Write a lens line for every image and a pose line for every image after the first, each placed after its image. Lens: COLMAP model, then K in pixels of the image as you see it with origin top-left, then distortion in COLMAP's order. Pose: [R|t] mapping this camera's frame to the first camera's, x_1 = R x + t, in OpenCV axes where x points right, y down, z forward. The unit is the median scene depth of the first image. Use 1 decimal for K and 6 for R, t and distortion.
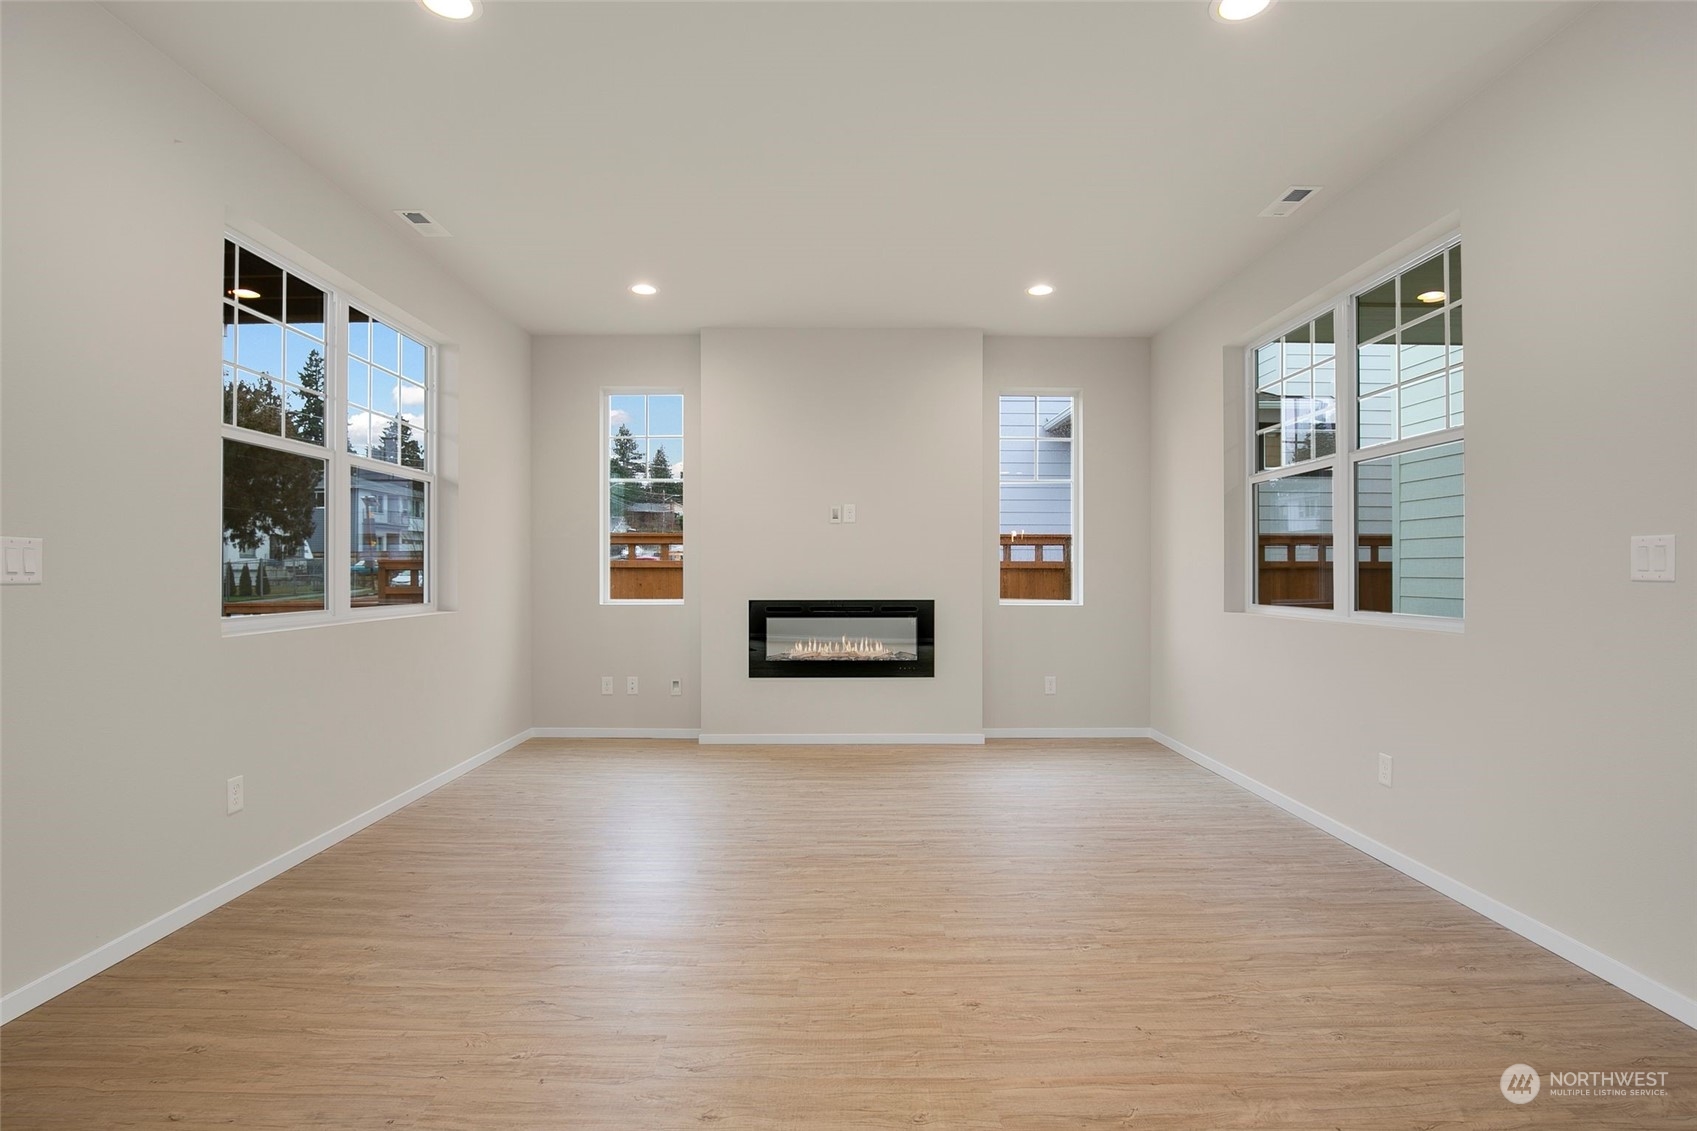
lens RADIAL K [[825.3, 0, 842.2], [0, 825.3, 575.3], [0, 0, 1]] dist [-0.033375, 0.006081]
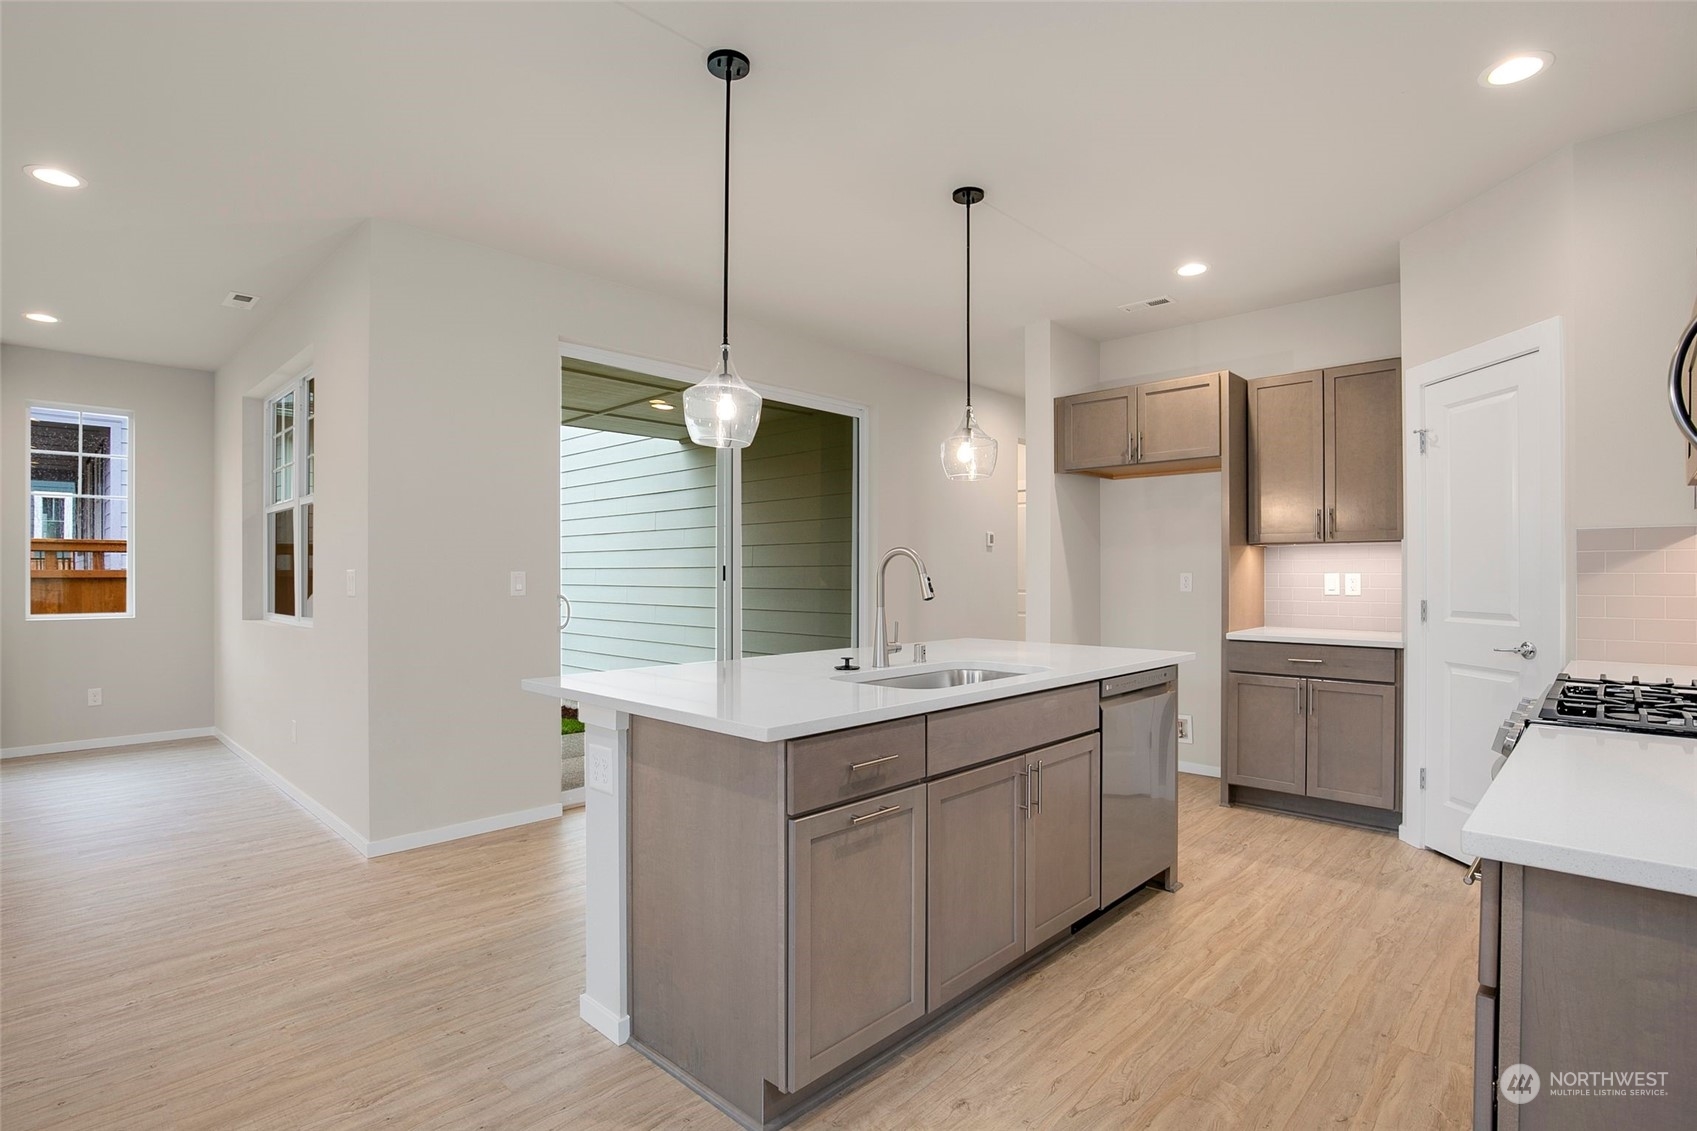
lens RADIAL K [[825.3, 0, 844.5], [0, 825.3, 574.3], [0, 0, 1]] dist [-0.033375, 0.006081]
pose [[0.699330, -0.002274, 0.714796, 0.204904], [0.004796, 0.999987, -0.001511, -0.013426], [-0.714783, 0.004485, 0.699332, -0.393722]]
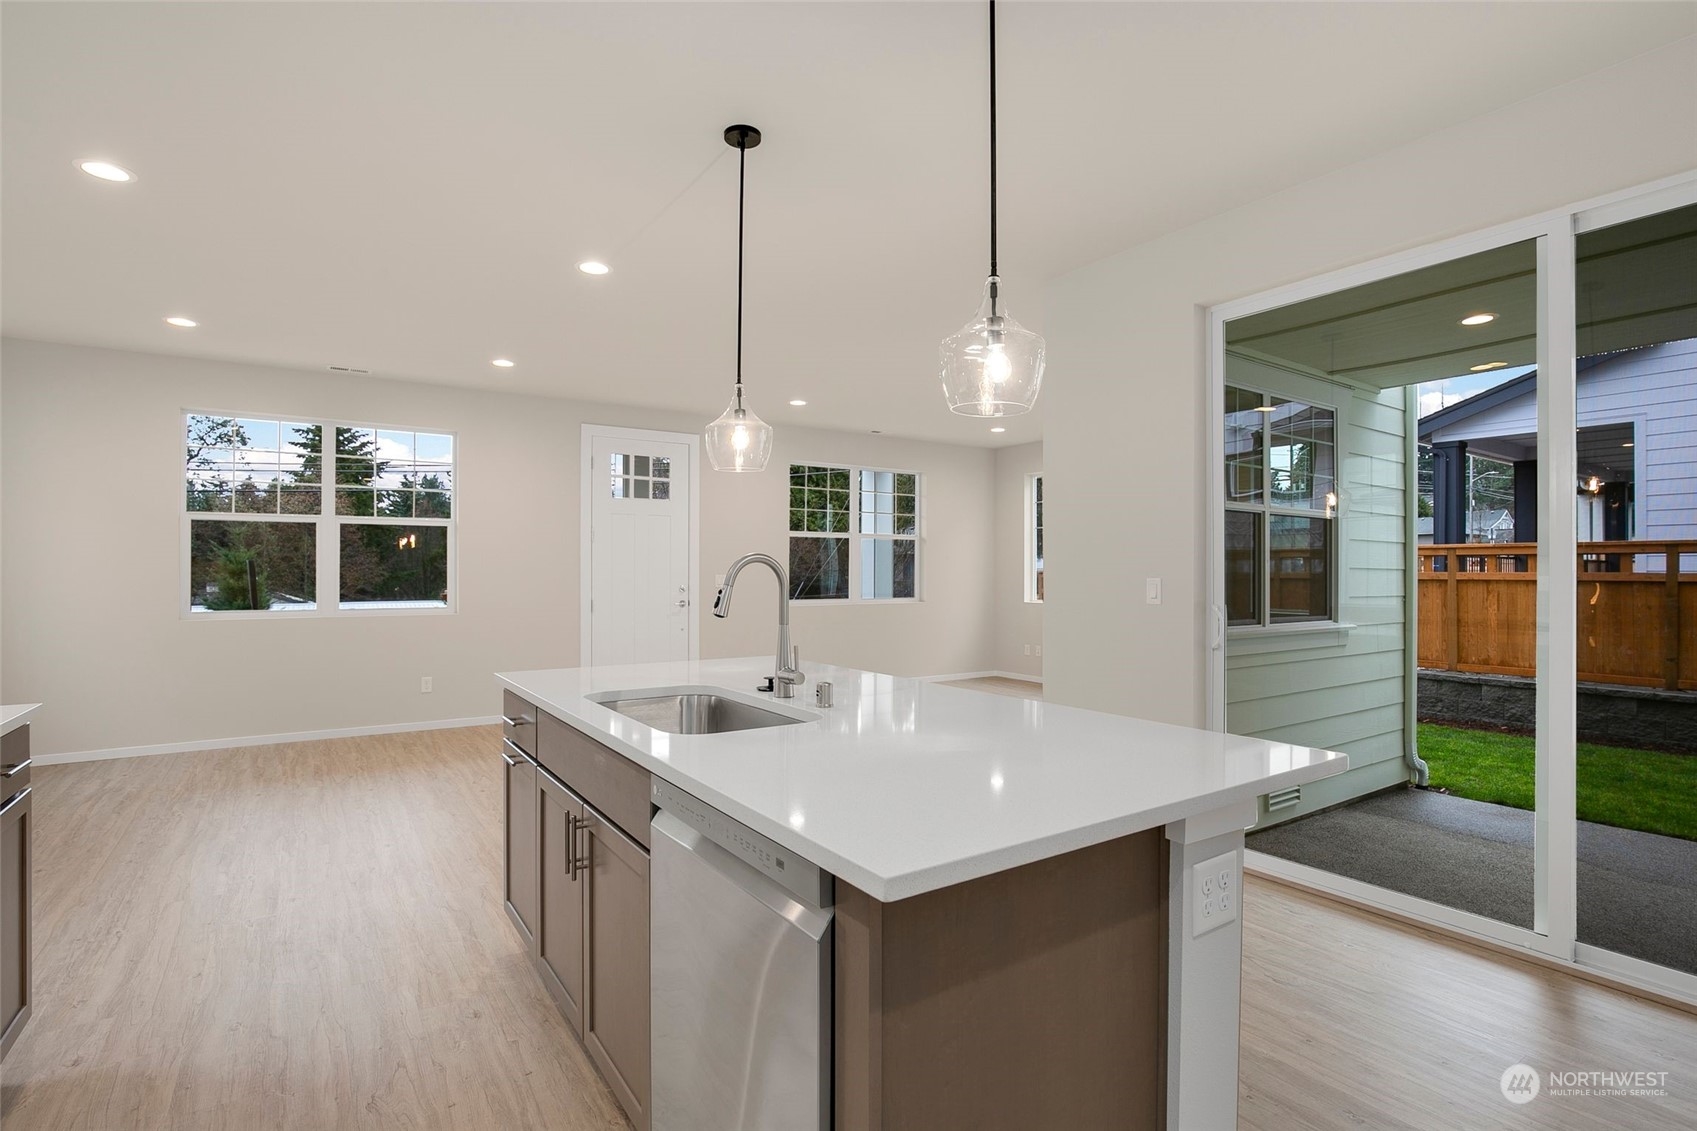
lens RADIAL K [[825.3, 0, 855.0], [0, 825.3, 556.3], [0, 0, 1]] dist [-0.033375, 0.006081]
pose [[0.554294, -0.017566, -0.832136, 0.991422], [-0.004568, 0.999698, -0.024145, -0.018639], [0.832309, 0.017185, 0.554046, -0.253549]]
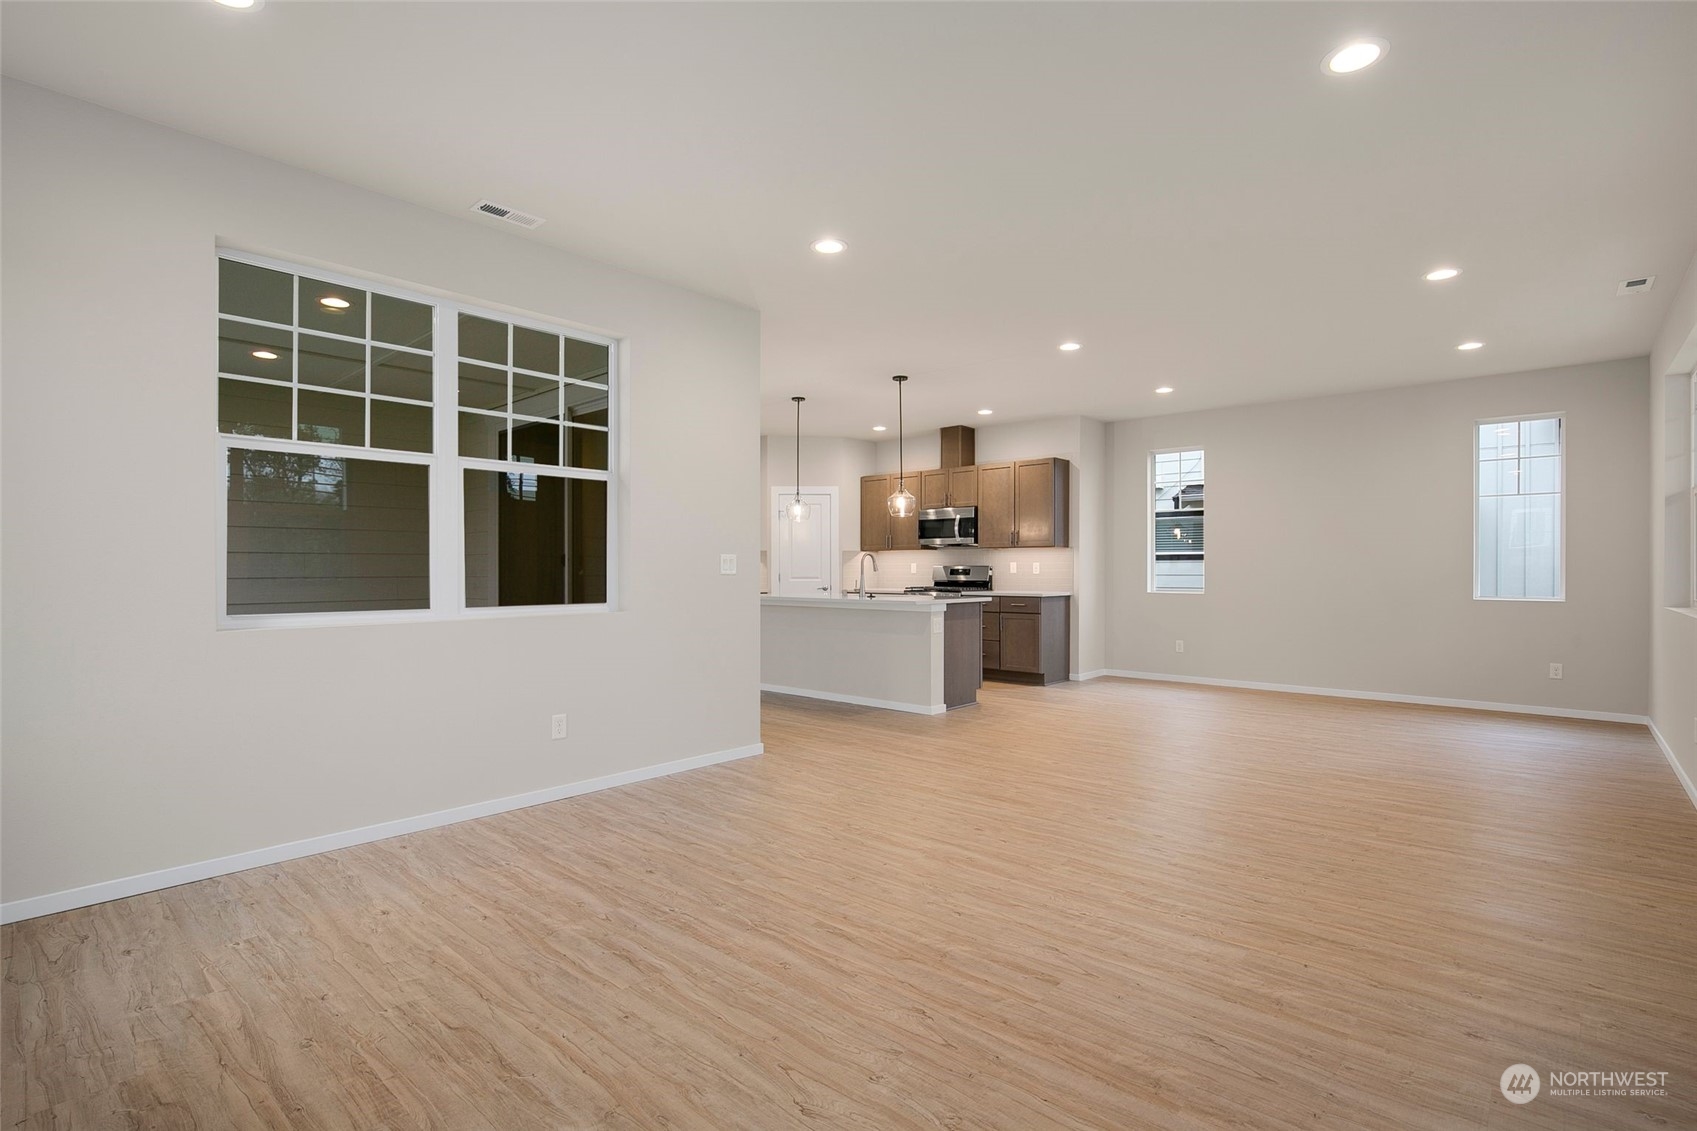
lens RADIAL K [[805.4, 0, 846.5], [0, 805.4, 567.5], [0, 0, 1]] dist [-0.021766, 0.003213]
pose [[-0.739837, 0.000429, 0.672786, -0.311622], [0.001428, 0.999999, 0.000933, -0.005800], [-0.672785, 0.001651, -0.739836, 1.000250]]
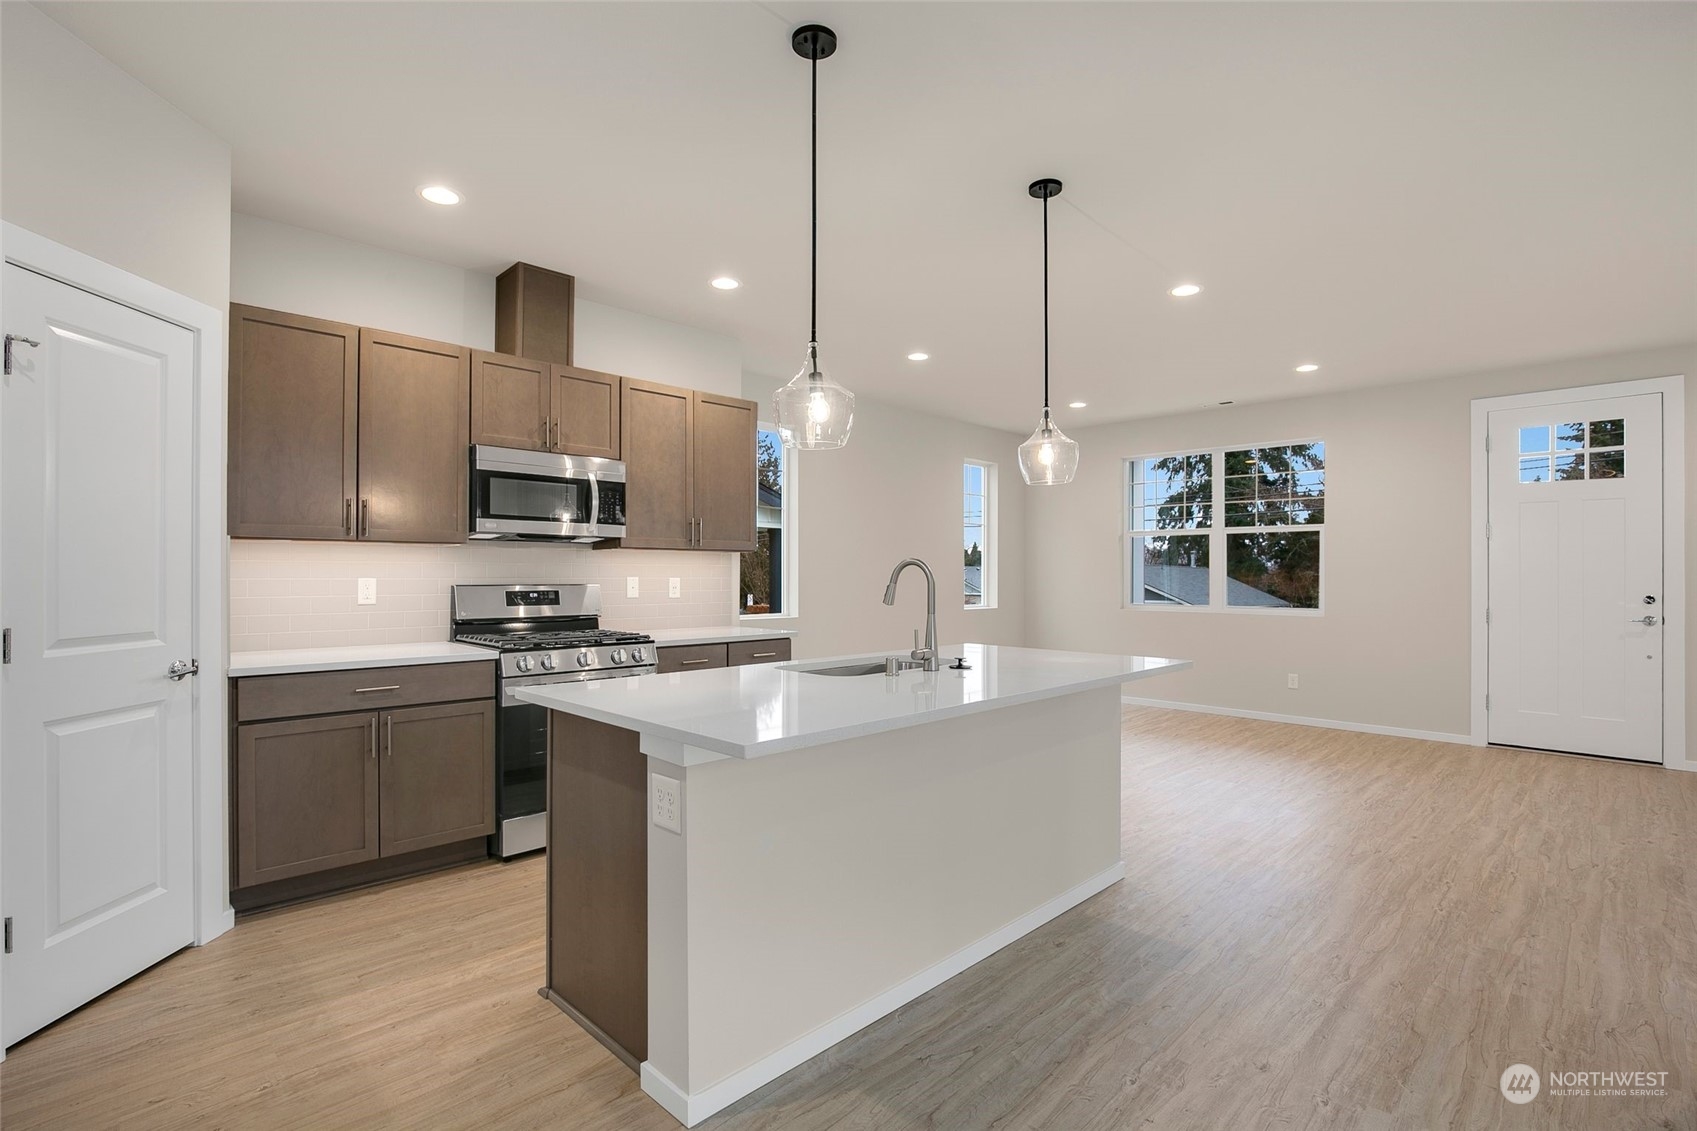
lens RADIAL K [[805.4, 0, 849.2], [0, 805.4, 572.1], [0, 0, 1]] dist [-0.021766, 0.003213]
pose [[-0.706950, -0.006152, -0.707237, 1.024542], [-0.006746, 0.999975, -0.001955, -0.019888], [0.707231, 0.003389, -0.706974, 0.306938]]
